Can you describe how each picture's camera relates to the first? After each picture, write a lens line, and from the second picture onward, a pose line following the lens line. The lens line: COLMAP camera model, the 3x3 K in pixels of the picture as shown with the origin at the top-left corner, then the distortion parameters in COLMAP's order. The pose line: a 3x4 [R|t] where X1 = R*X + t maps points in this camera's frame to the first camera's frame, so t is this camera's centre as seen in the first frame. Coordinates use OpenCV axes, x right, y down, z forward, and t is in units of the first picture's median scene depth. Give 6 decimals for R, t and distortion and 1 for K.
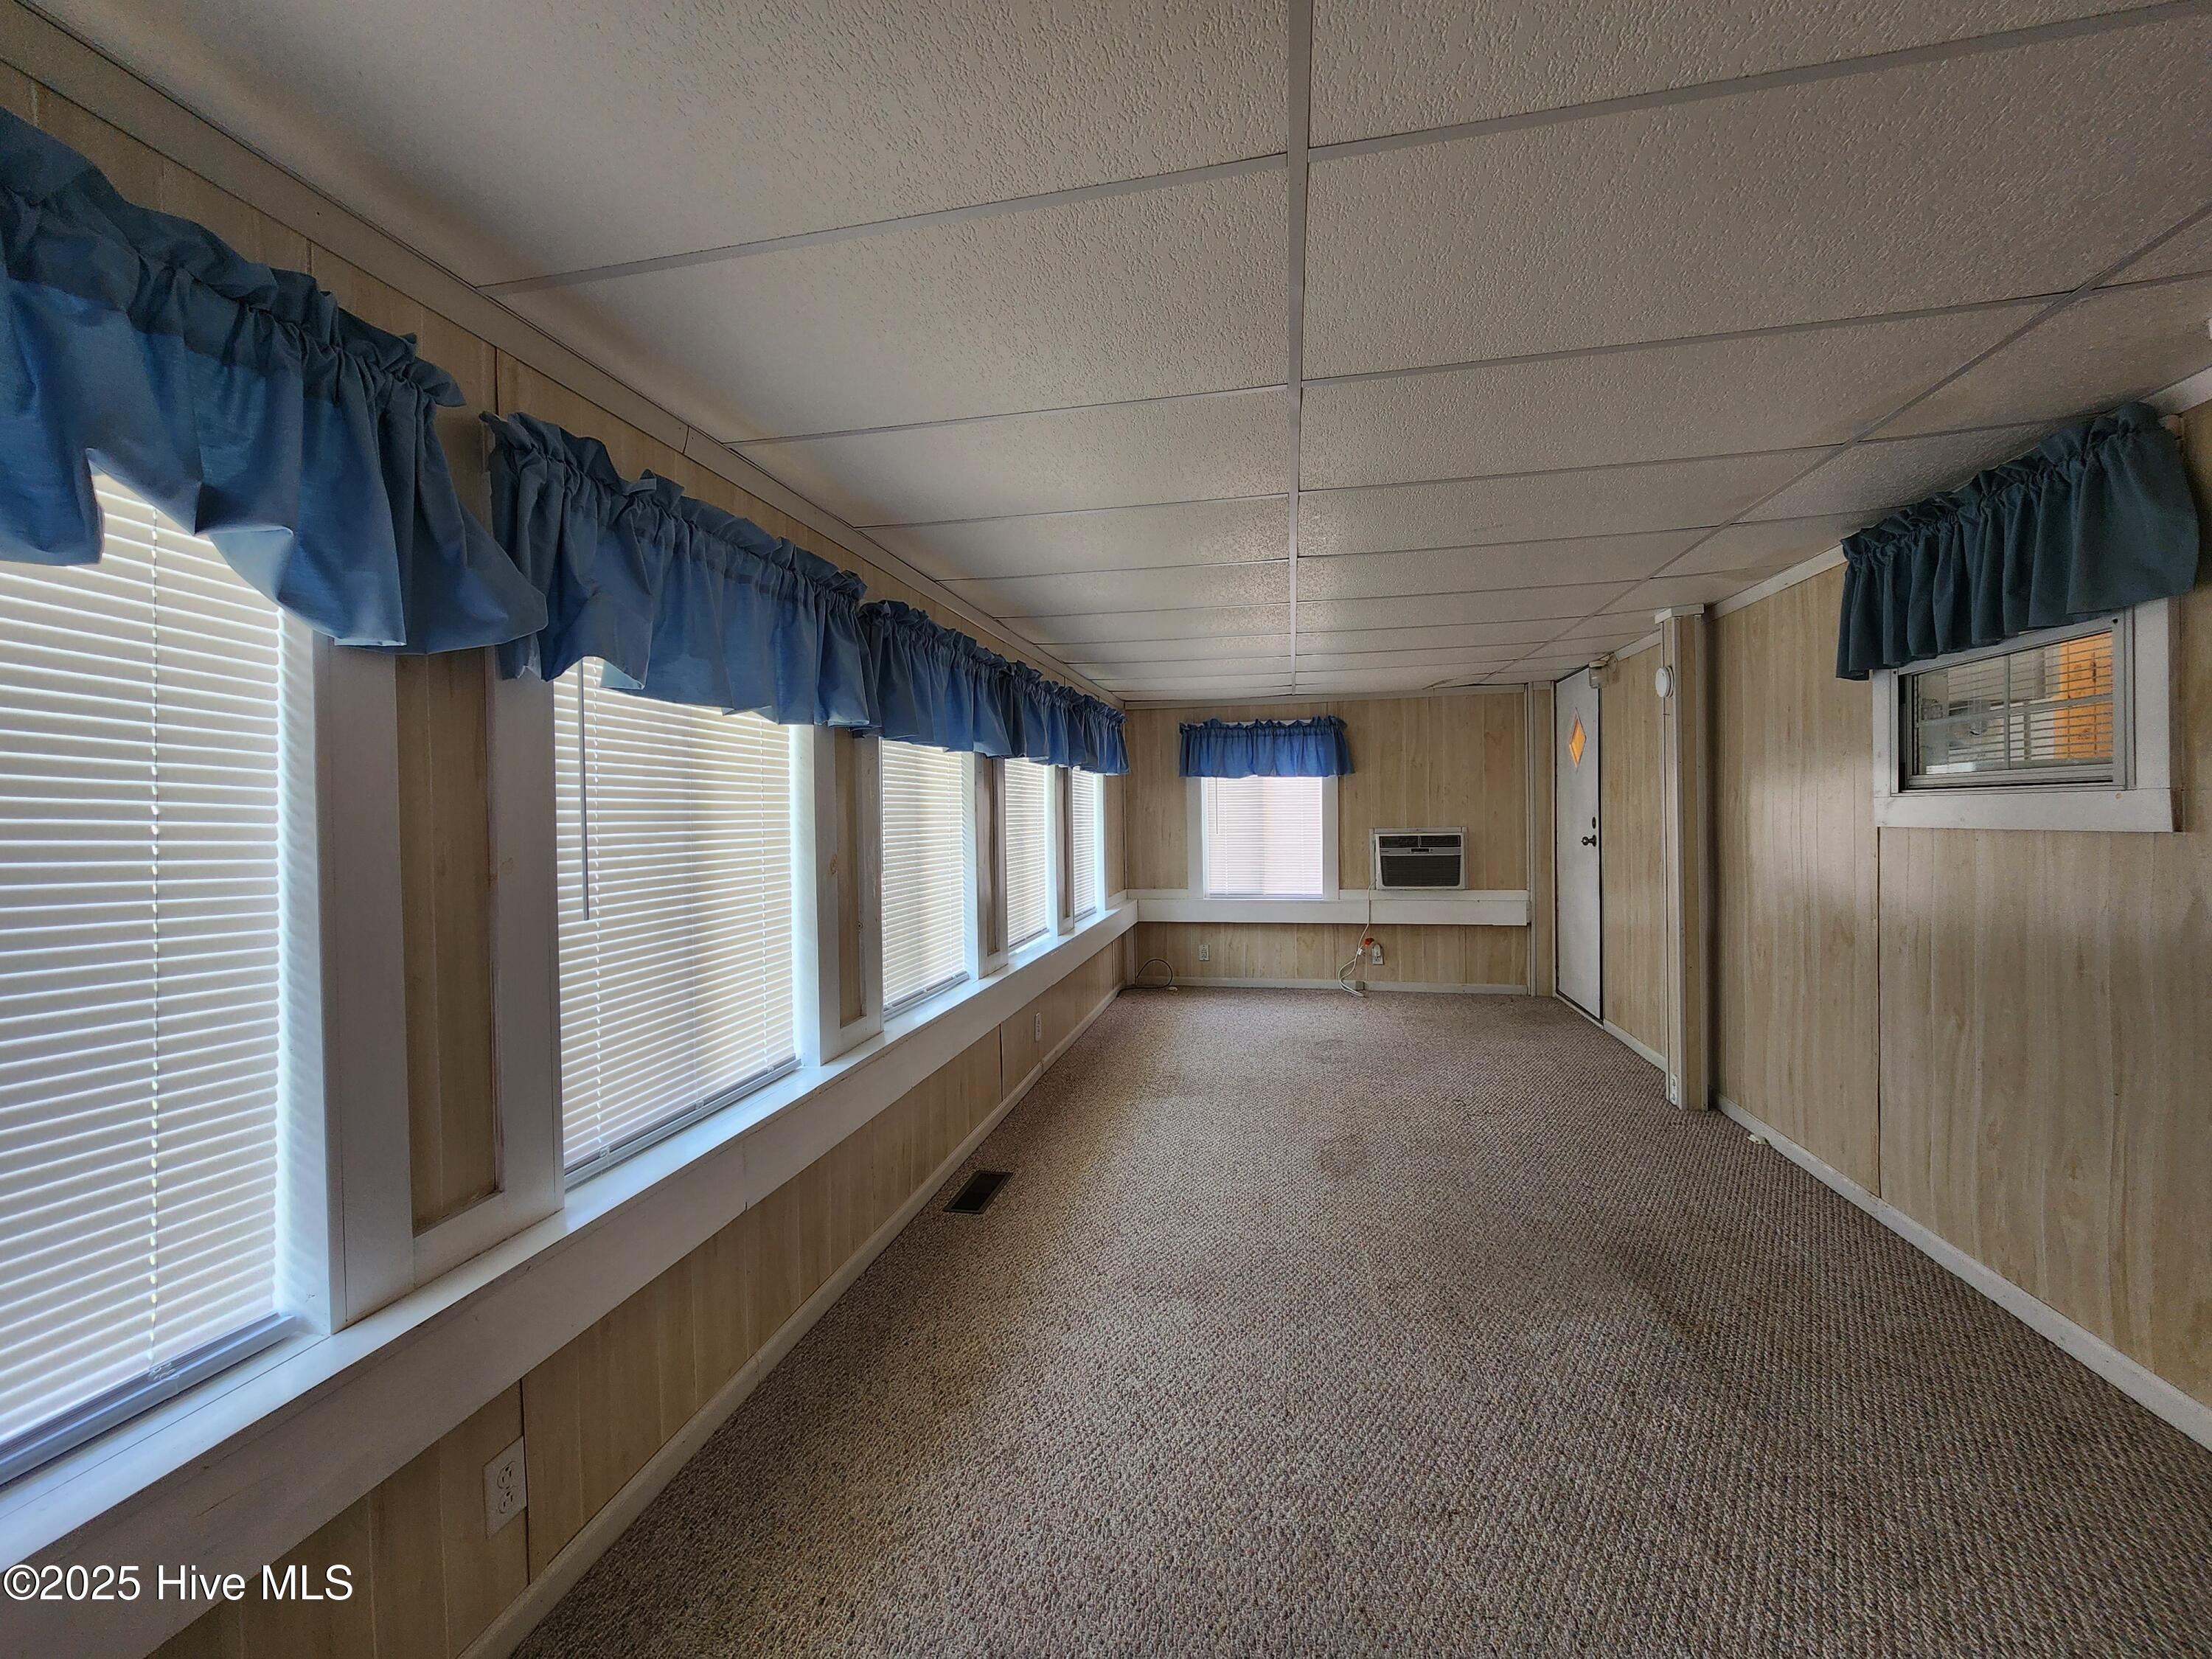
lens RADIAL K [[886.9, 0, 1106.0], [0, 886.9, 829.5], [0, 0, 1]] dist [-0.000635, -0.000051]
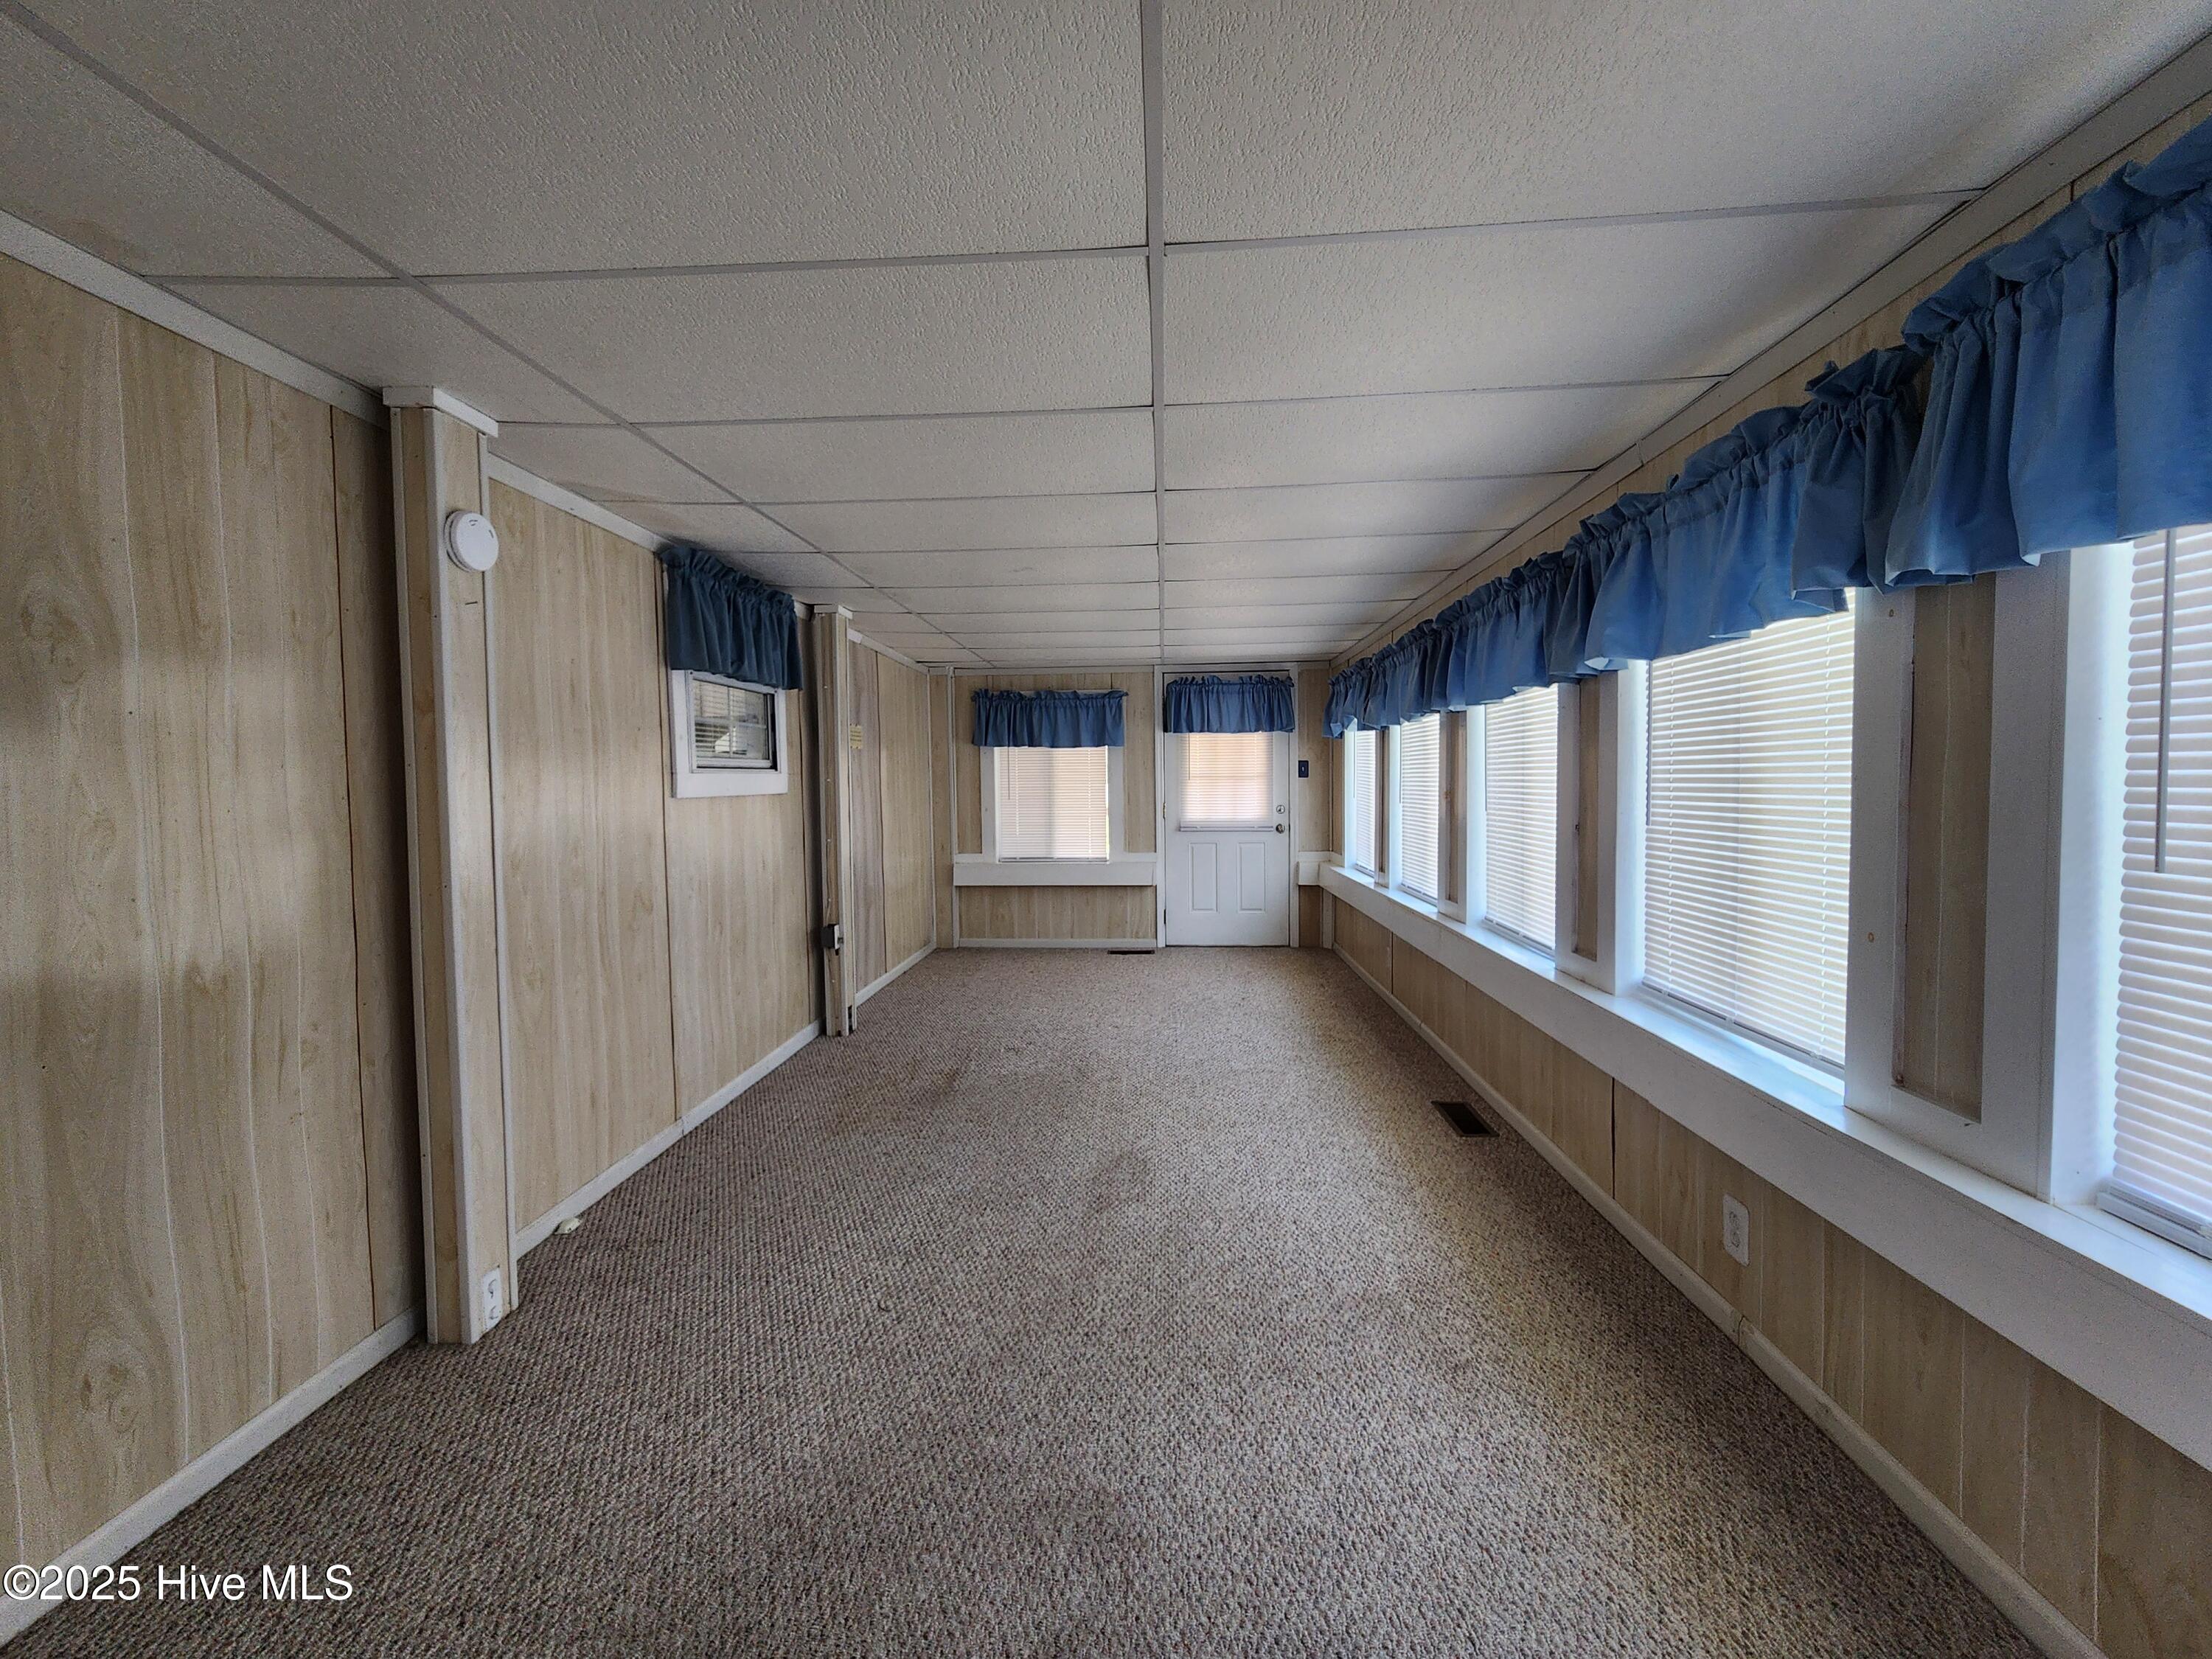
lens RADIAL K [[886.9, 0, 1106.0], [0, 886.9, 829.5], [0, 0, 1]] dist [-0.000635, -0.000051]
pose [[-0.989679, 0.035868, -0.138739, 0.413285], [0.025656, 0.996876, 0.074705, -0.029334], [0.140985, 0.070374, -0.987507, 1.940109]]
